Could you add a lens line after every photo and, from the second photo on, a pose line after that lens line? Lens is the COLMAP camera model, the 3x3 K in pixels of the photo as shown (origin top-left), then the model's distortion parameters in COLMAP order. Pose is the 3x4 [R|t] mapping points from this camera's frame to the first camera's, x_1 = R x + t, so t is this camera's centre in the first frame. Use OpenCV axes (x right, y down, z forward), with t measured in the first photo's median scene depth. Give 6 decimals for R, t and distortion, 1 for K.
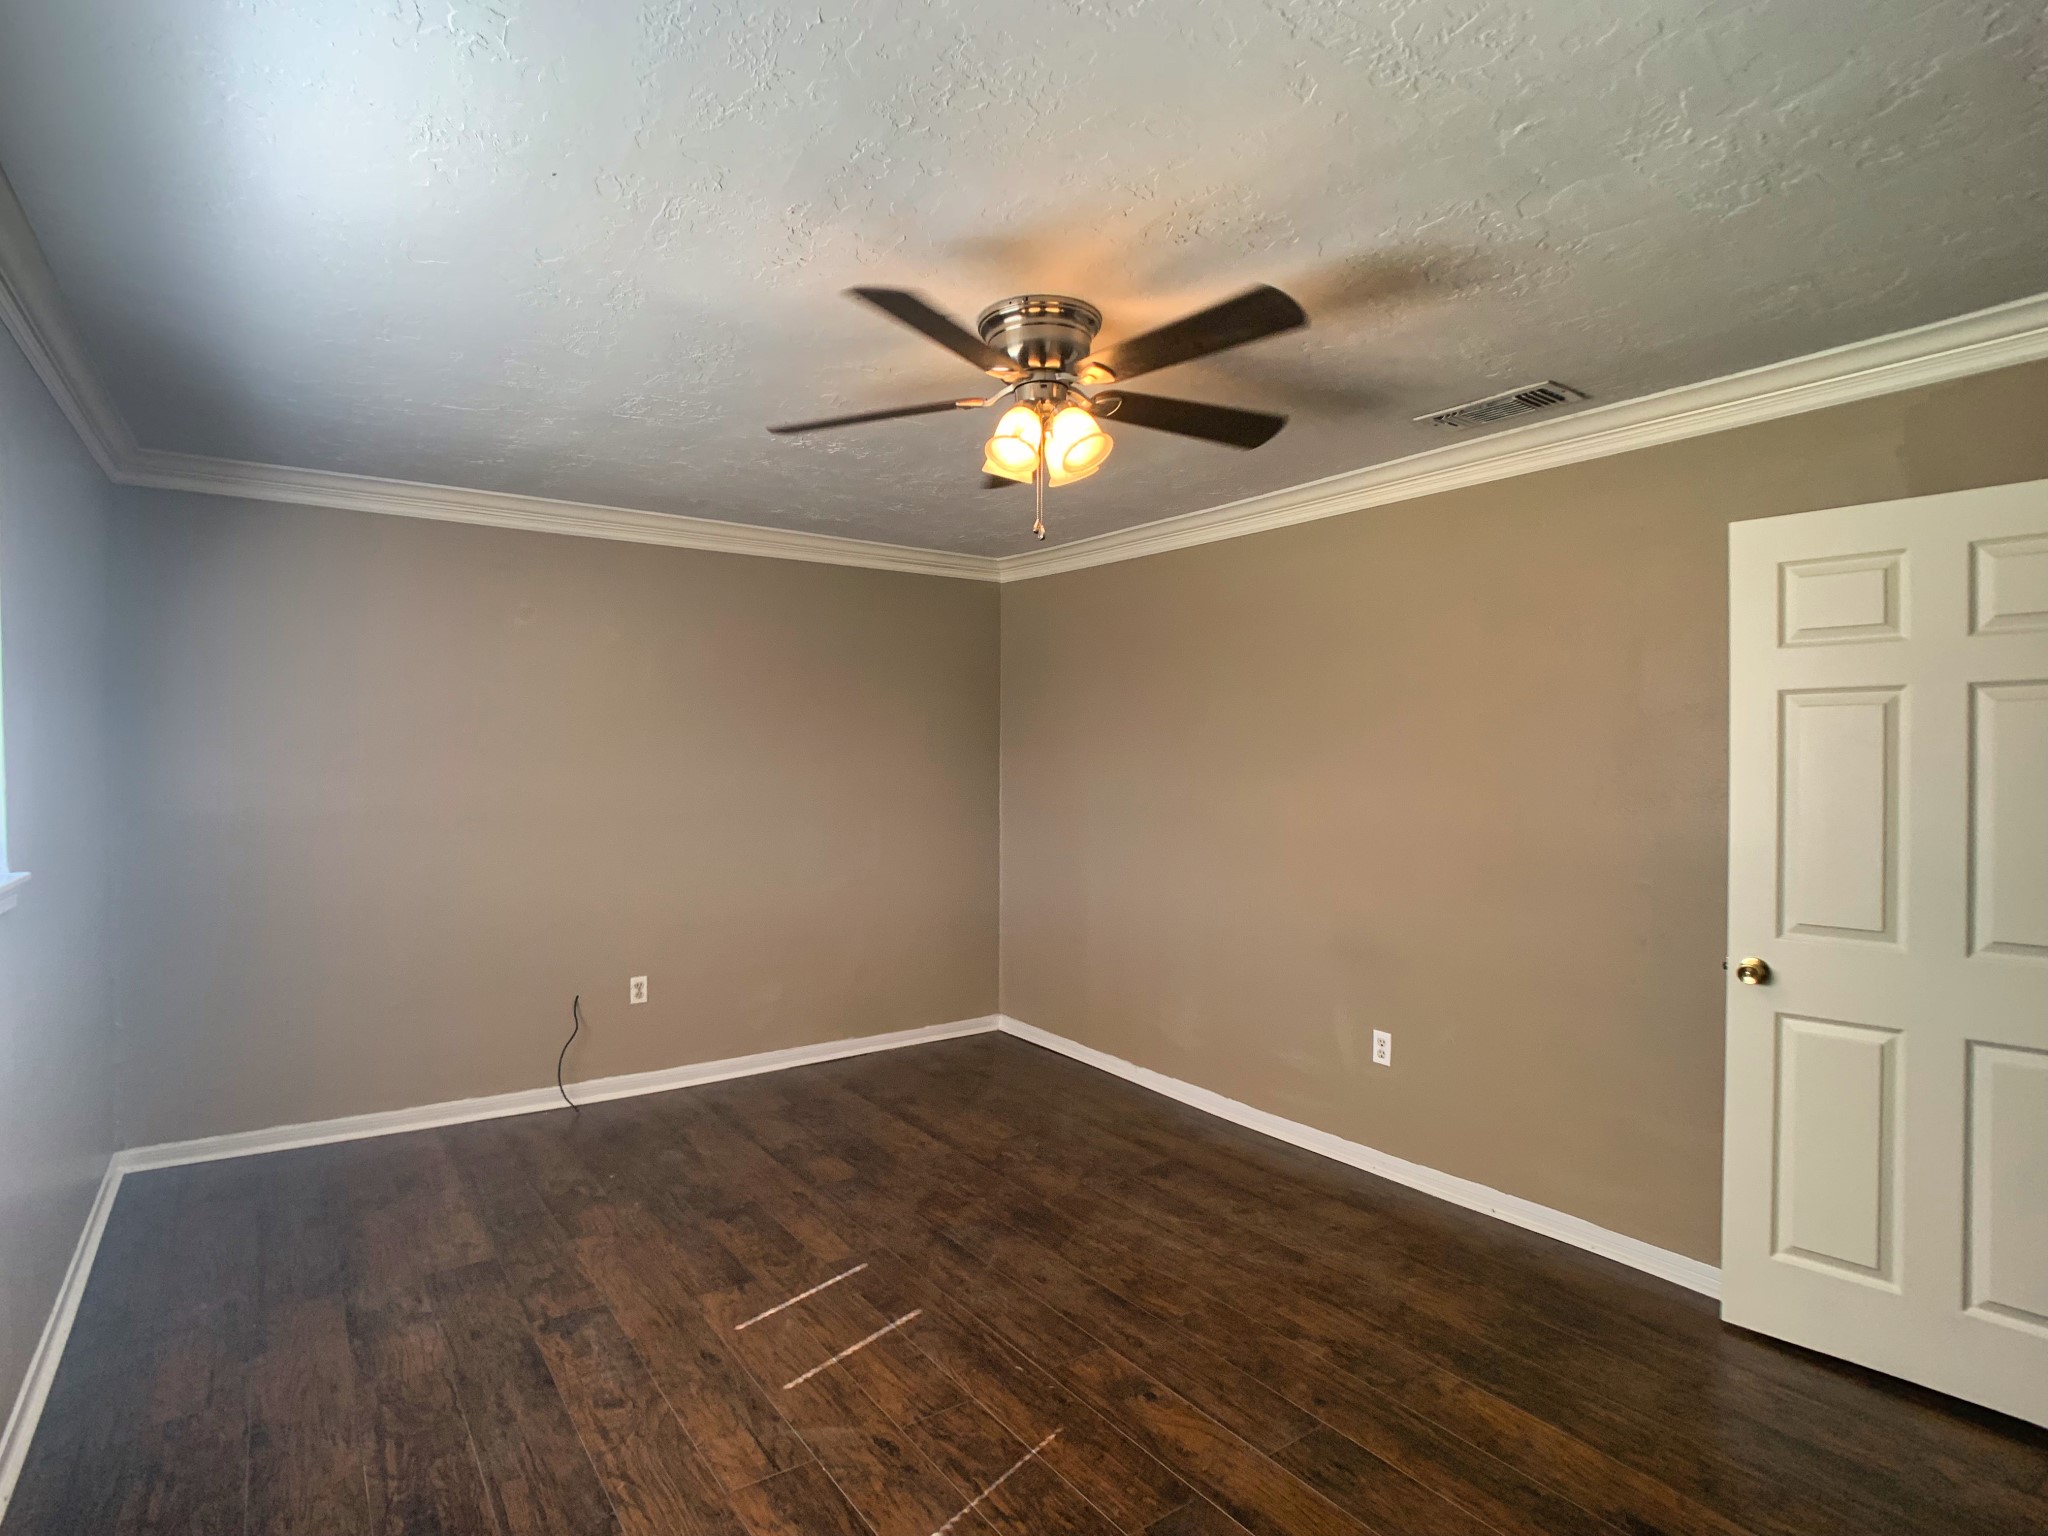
lens RADIAL K [[1048.3, 0, 993.7], [0, 1048.3, 758.6], [0, 0, 1]] dist [-0.040901, -0.000191]
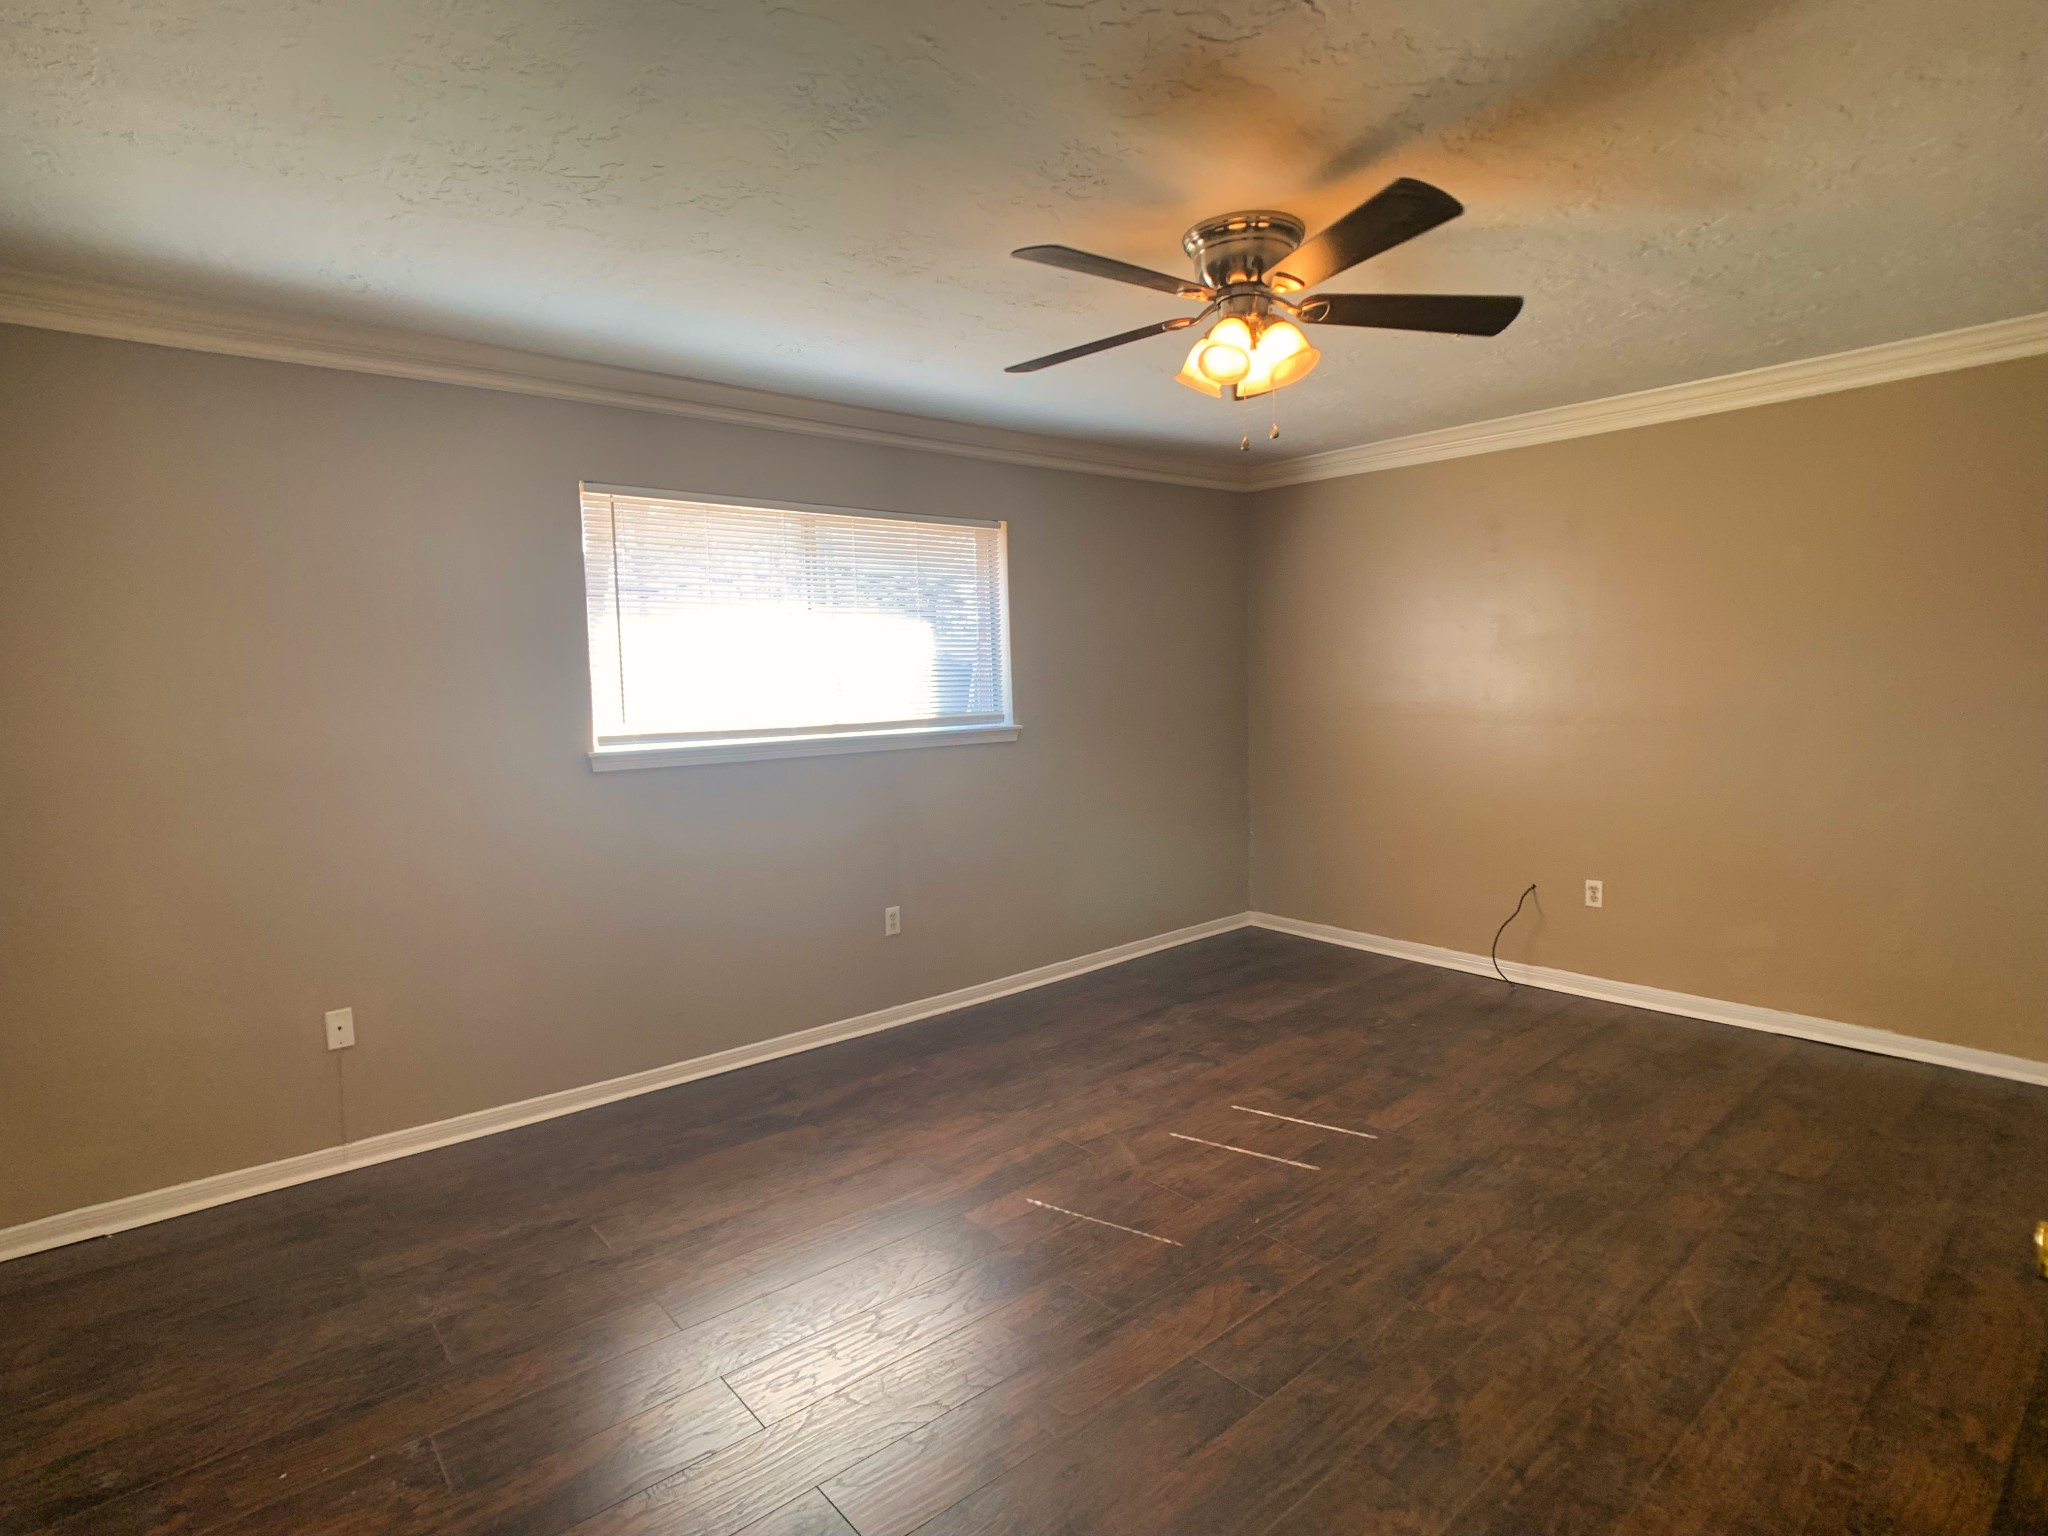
lens RADIAL K [[1048.3, 0, 993.7], [0, 1048.3, 758.6], [0, 0, 1]] dist [-0.040901, -0.000191]
pose [[0.089109, 0.070189, -0.993546, 0.941323], [0.028403, 0.996929, 0.072975, 0.009400], [0.995617, -0.034723, 0.086842, 0.567865]]
